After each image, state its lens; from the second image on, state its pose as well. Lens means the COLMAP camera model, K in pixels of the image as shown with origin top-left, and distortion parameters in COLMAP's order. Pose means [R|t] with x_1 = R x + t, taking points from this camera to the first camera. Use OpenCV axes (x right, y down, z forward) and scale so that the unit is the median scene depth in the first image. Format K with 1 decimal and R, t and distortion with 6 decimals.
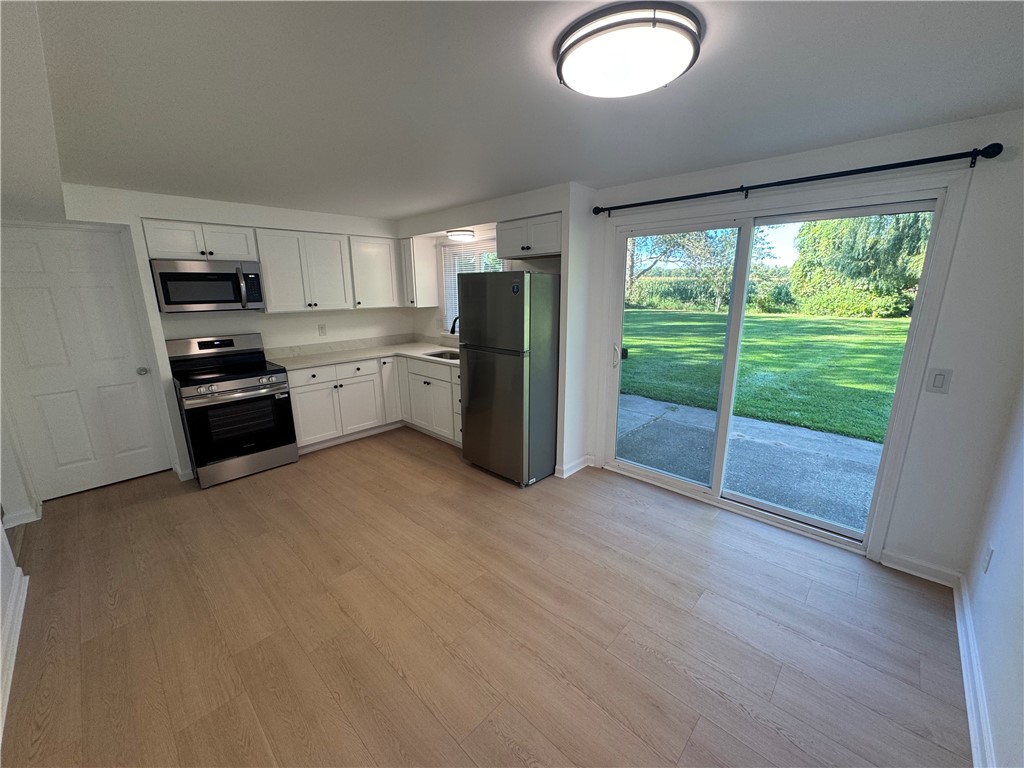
lens RADIAL K [[408.2, 0, 512.5], [0, 408.2, 382.0], [0, 0, 1]] dist [-0.001910, 0.000115]
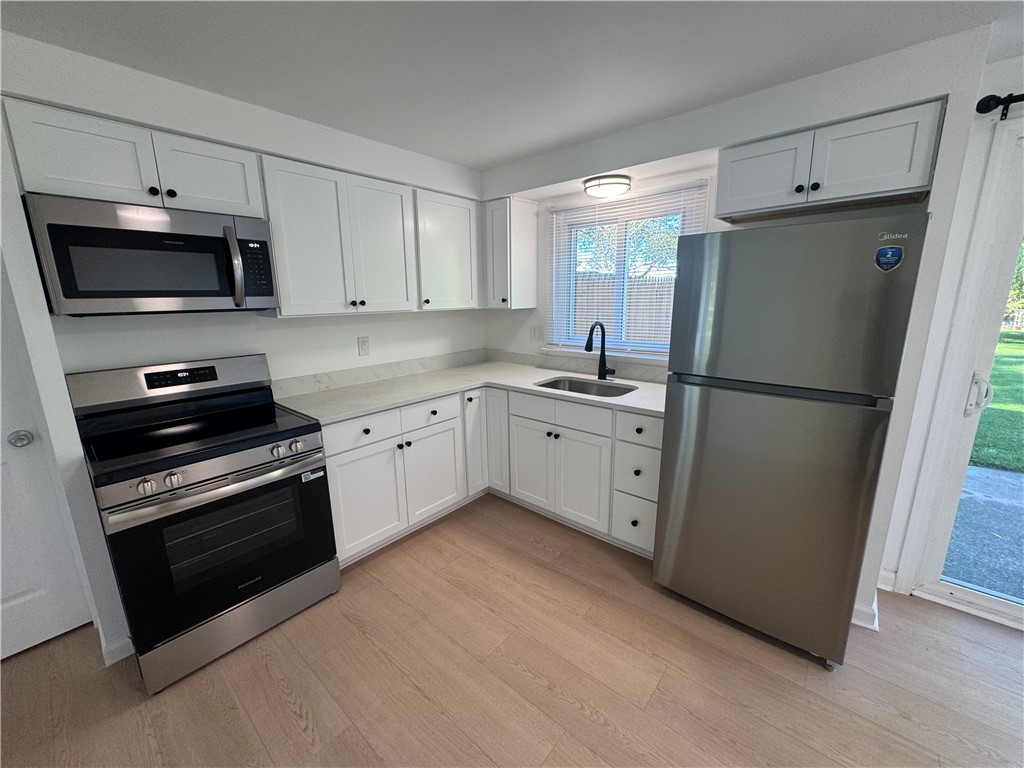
lens RADIAL K [[408.2, 0, 512.5], [0, 408.2, 382.0], [0, 0, 1]] dist [-0.001910, 0.000115]
pose [[0.998796, -0.012104, 0.047546, -0.316218], [0.013060, 0.999717, -0.019860, -0.067486], [-0.047292, 0.020457, 0.998672, 0.440369]]
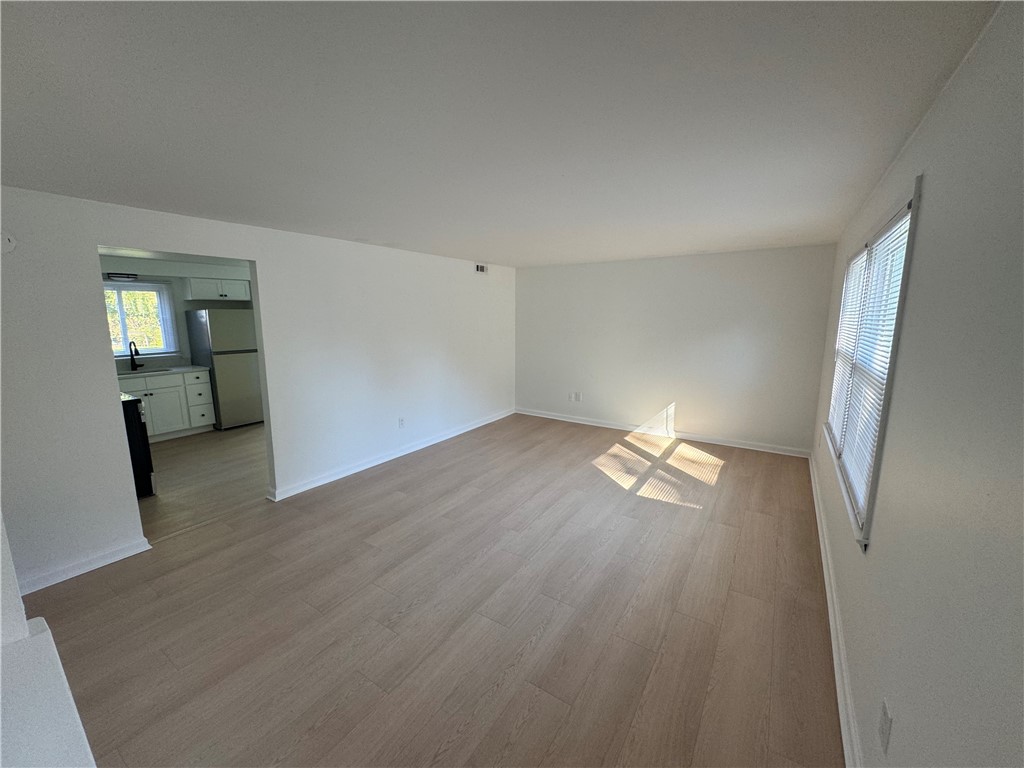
lens RADIAL K [[408.2, 0, 512.5], [0, 408.2, 382.0], [0, 0, 1]] dist [-0.001910, 0.000115]
pose [[-0.169706, -0.152650, 0.973600, -1.693525], [0.231102, 0.954218, 0.189894, -0.014644], [-0.958015, 0.257227, -0.126659, 0.103410]]
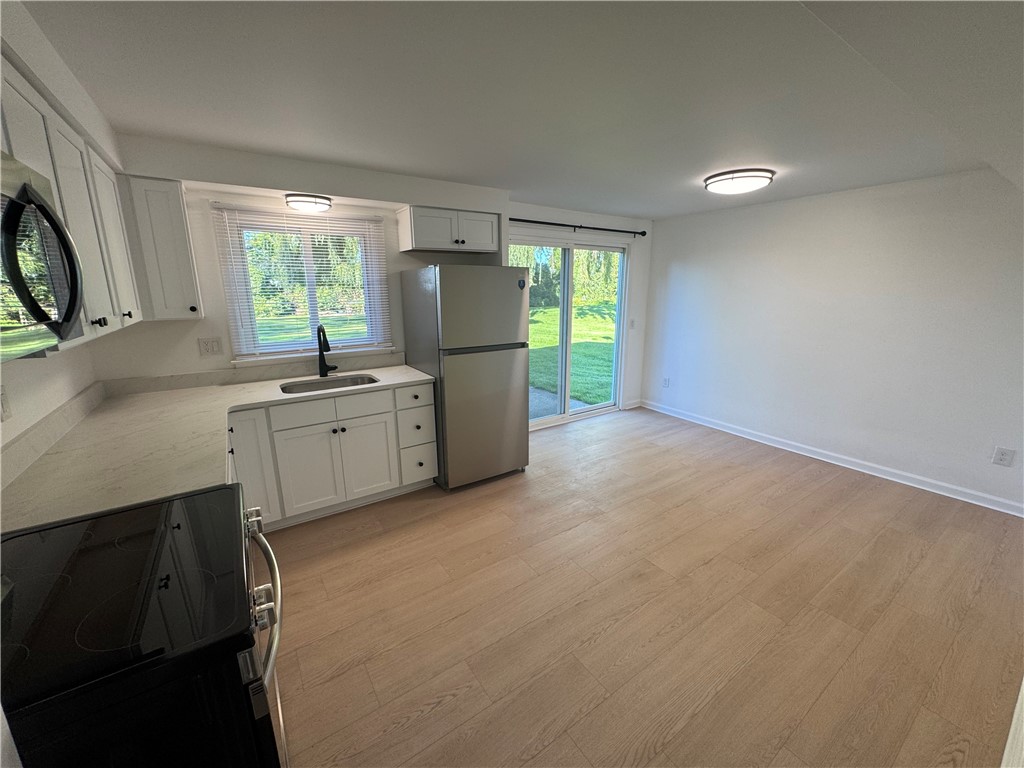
lens RADIAL K [[408.2, 0, 512.5], [0, 408.2, 382.0], [0, 0, 1]] dist [-0.001910, 0.000115]
pose [[0.211413, -0.212855, 0.953938, -0.799324], [0.223499, 0.960667, 0.164824, -0.122944], [-0.951500, 0.178358, 0.250671, 0.605812]]
